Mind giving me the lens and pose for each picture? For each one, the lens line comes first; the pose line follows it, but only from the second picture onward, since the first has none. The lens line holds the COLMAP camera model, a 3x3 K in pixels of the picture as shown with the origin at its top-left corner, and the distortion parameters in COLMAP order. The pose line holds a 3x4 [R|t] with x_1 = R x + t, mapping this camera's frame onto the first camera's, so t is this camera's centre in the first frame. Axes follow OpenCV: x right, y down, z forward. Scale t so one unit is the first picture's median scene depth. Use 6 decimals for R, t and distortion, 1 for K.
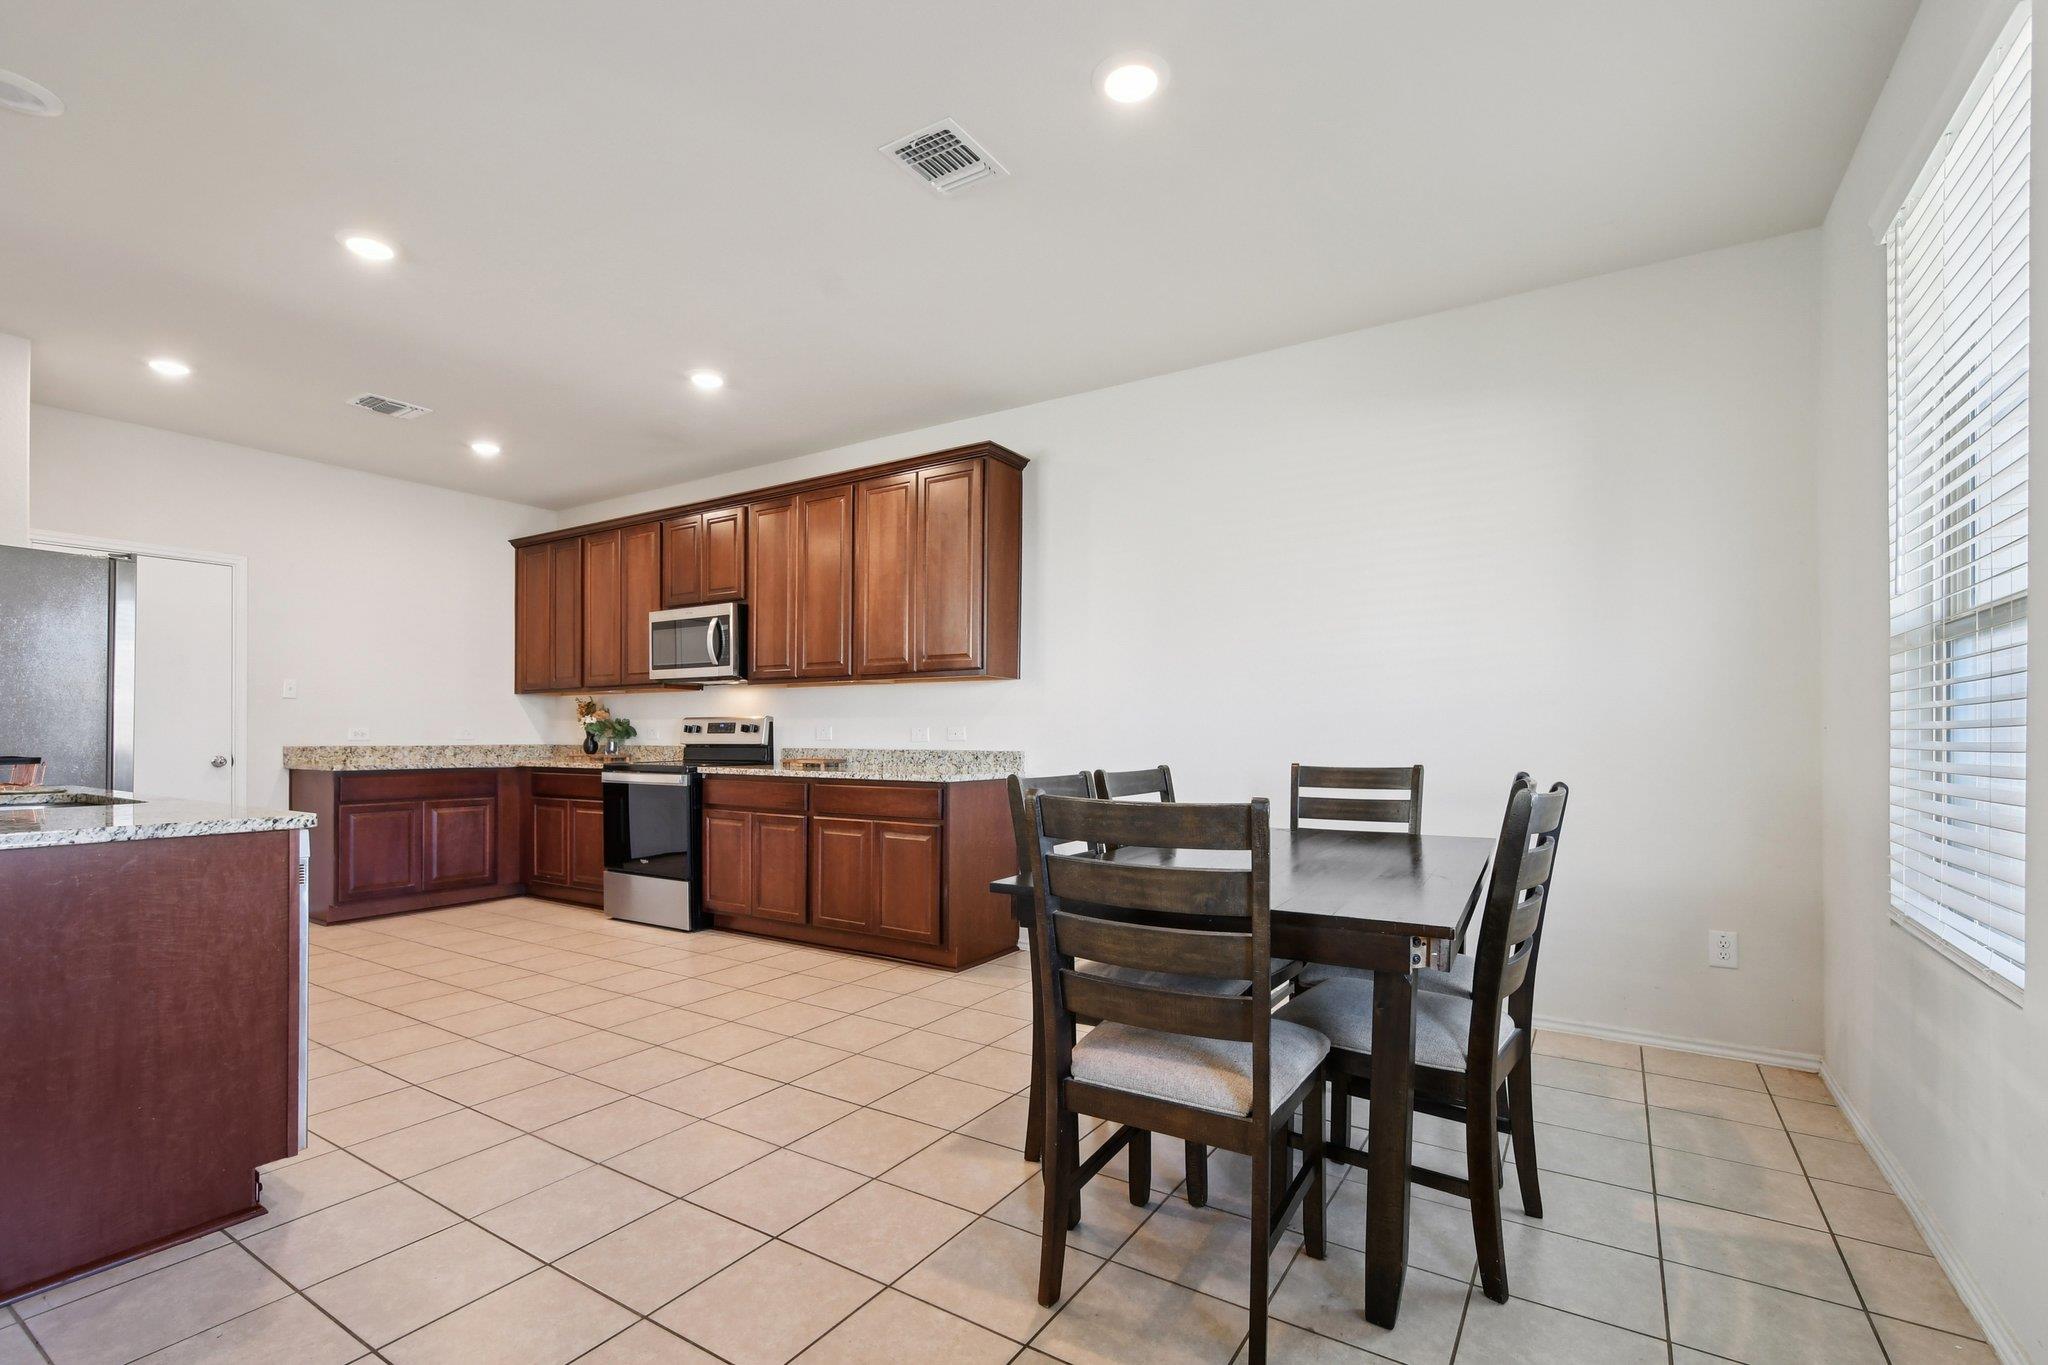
lens RADIAL K [[908.6, 0, 1011.0], [0, 908.6, 734.7], [0, 0, 1]] dist [0.001785, 0.000175]
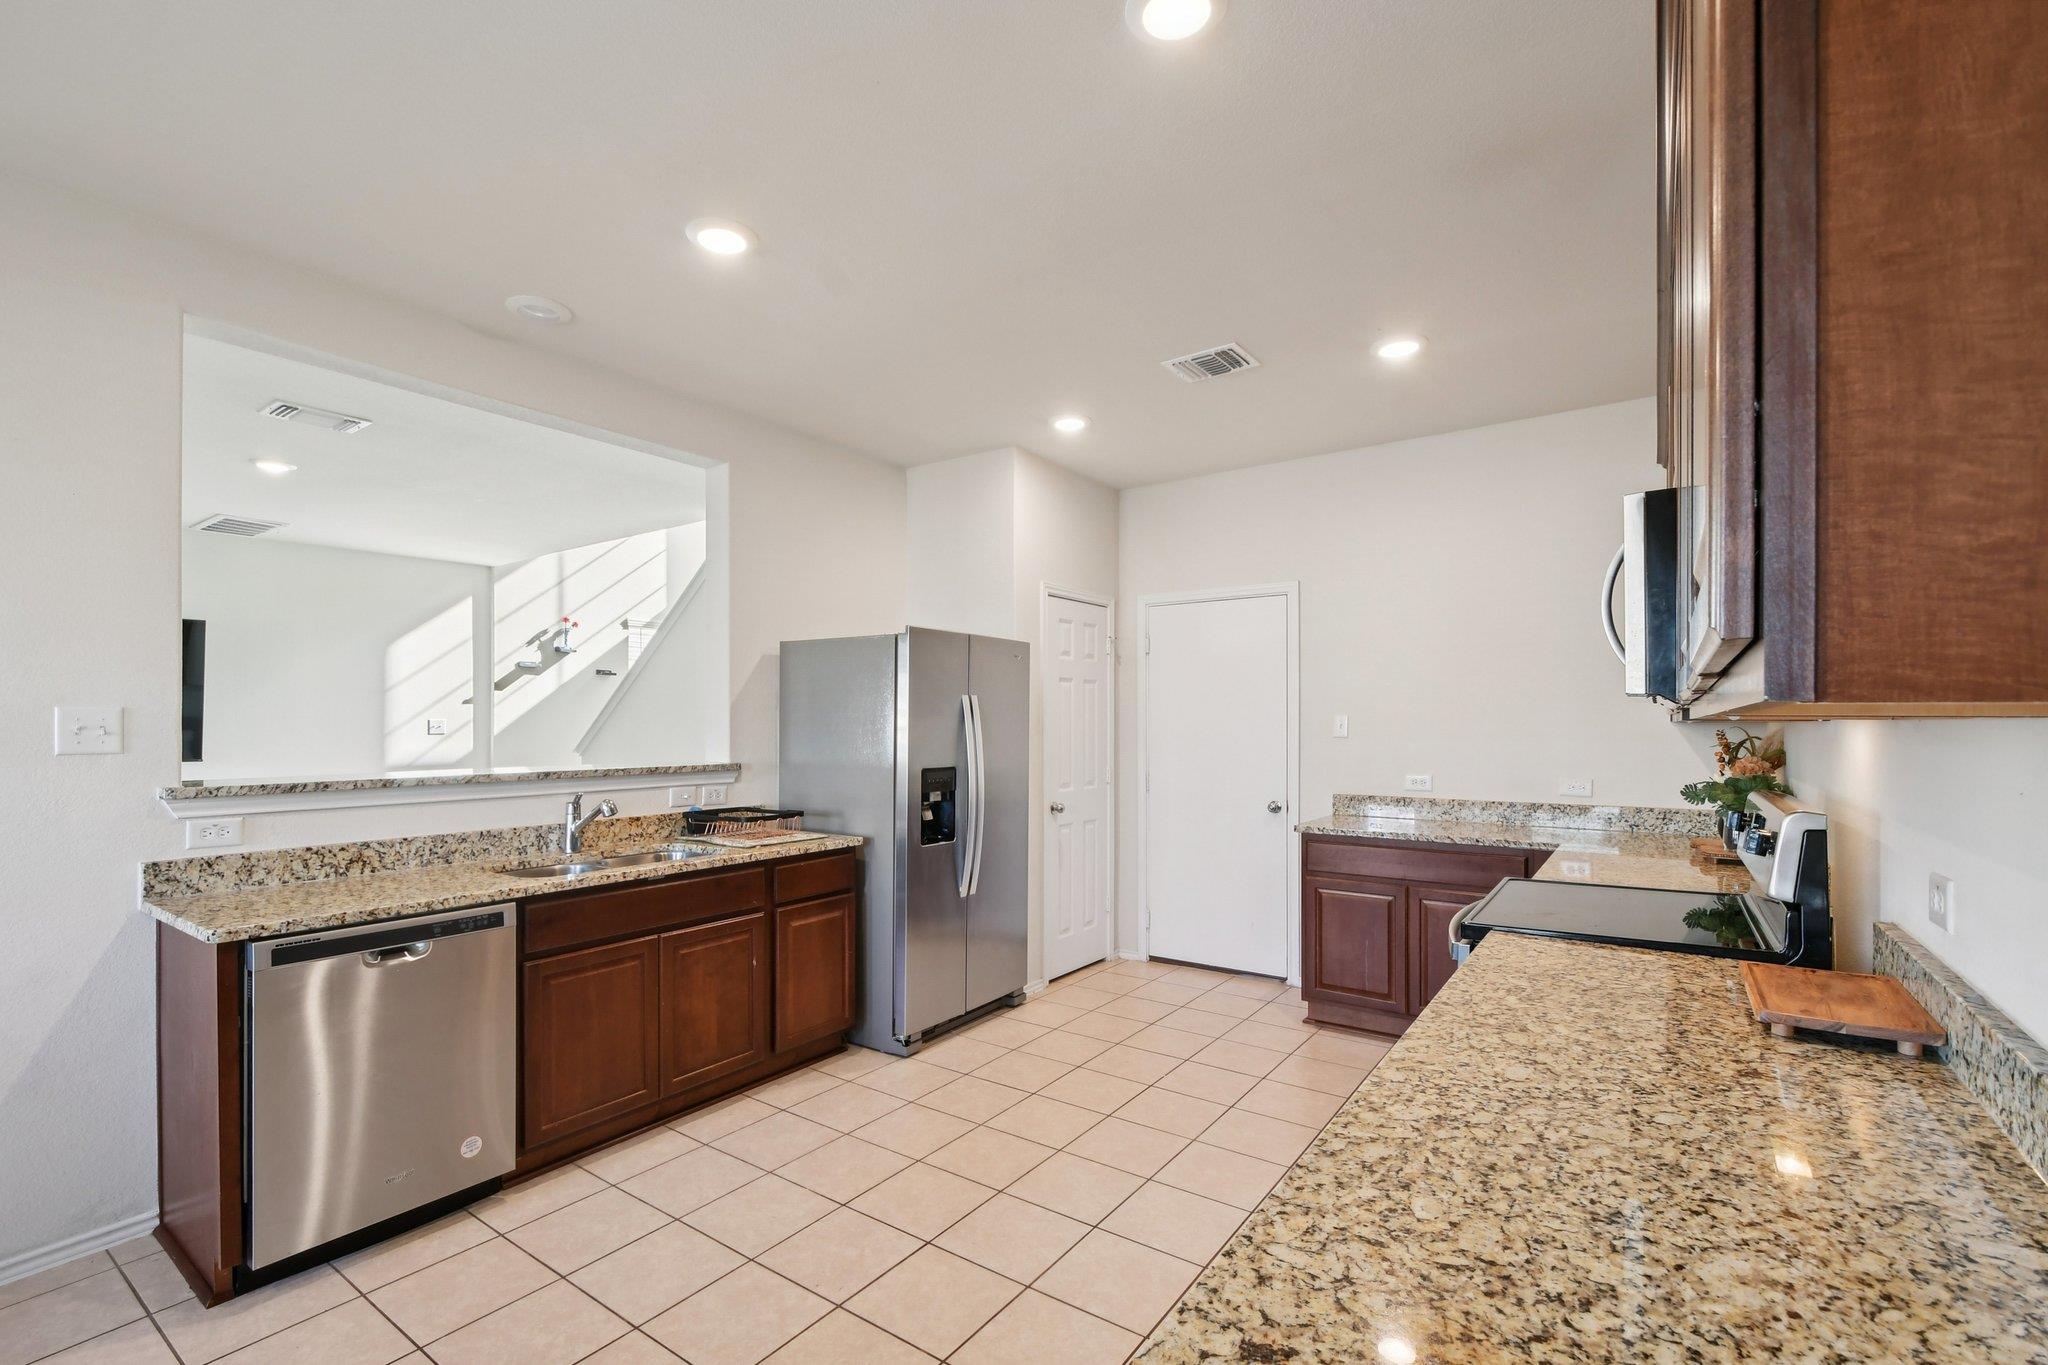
lens RADIAL K [[905.0, 0, 1017.6], [0, 905.0, 718.1], [0, 0, 1]] dist [-0.002172, 0.000062]
pose [[-0.046155, -0.008709, -0.998896, 0.068948], [0.000167, 0.999962, -0.008726, -0.055811], [0.998934, -0.000570, -0.046151, 0.812669]]
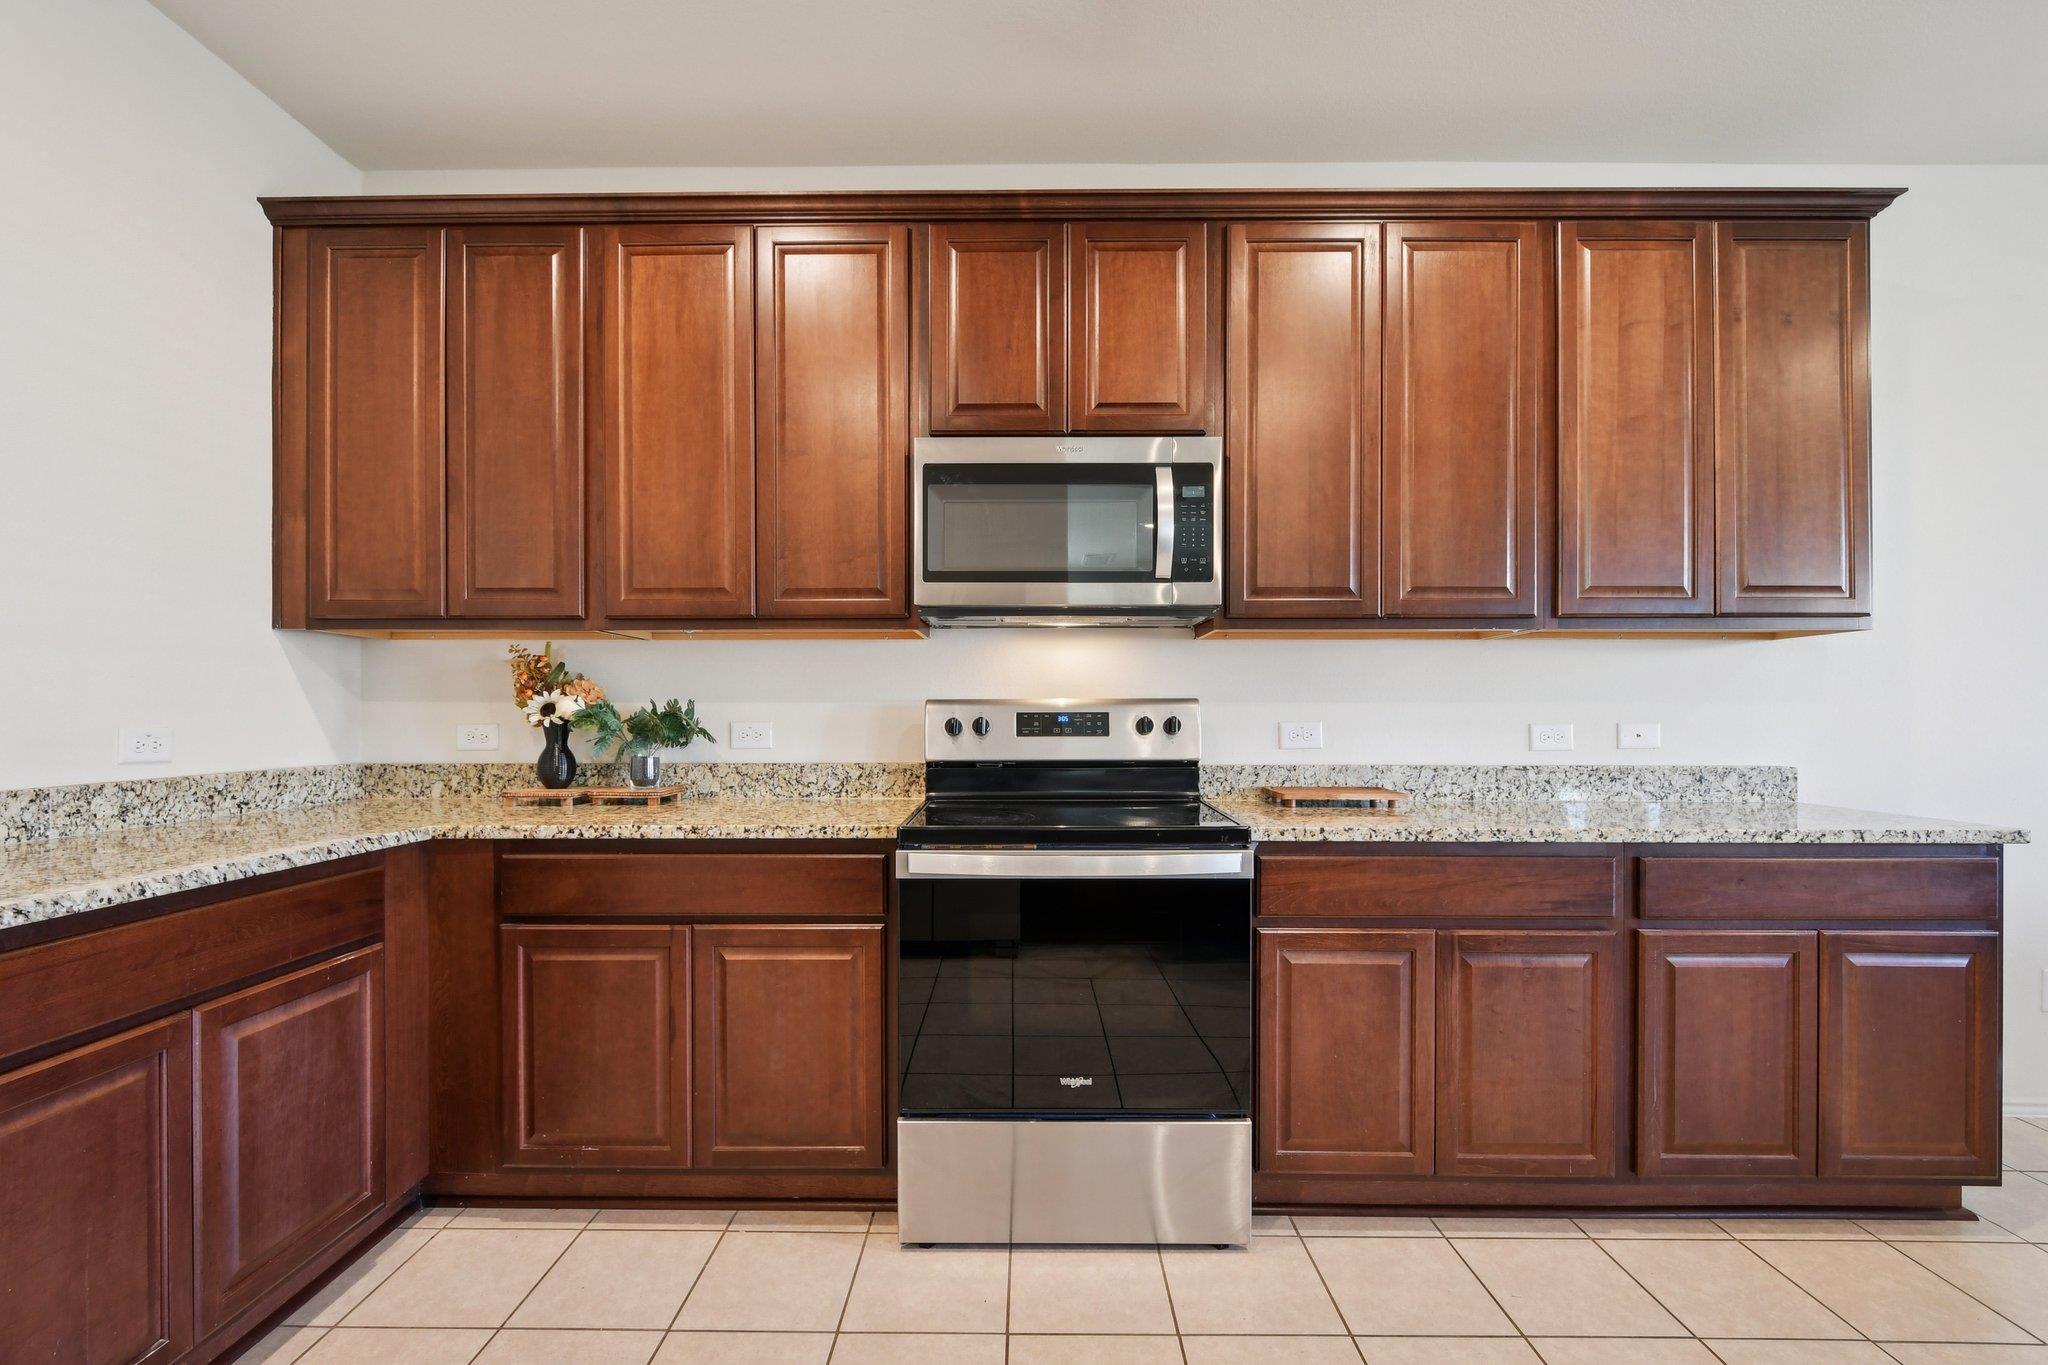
lens RADIAL K [[905.0, 0, 1017.6], [0, 905.0, 718.1], [0, 0, 1]] dist [-0.002172, 0.000062]
pose [[0.848632, -0.005351, 0.528956, -0.646868], [0.001043, 0.999964, 0.008441, -0.015902], [-0.528982, -0.006611, 0.848607, 0.721155]]
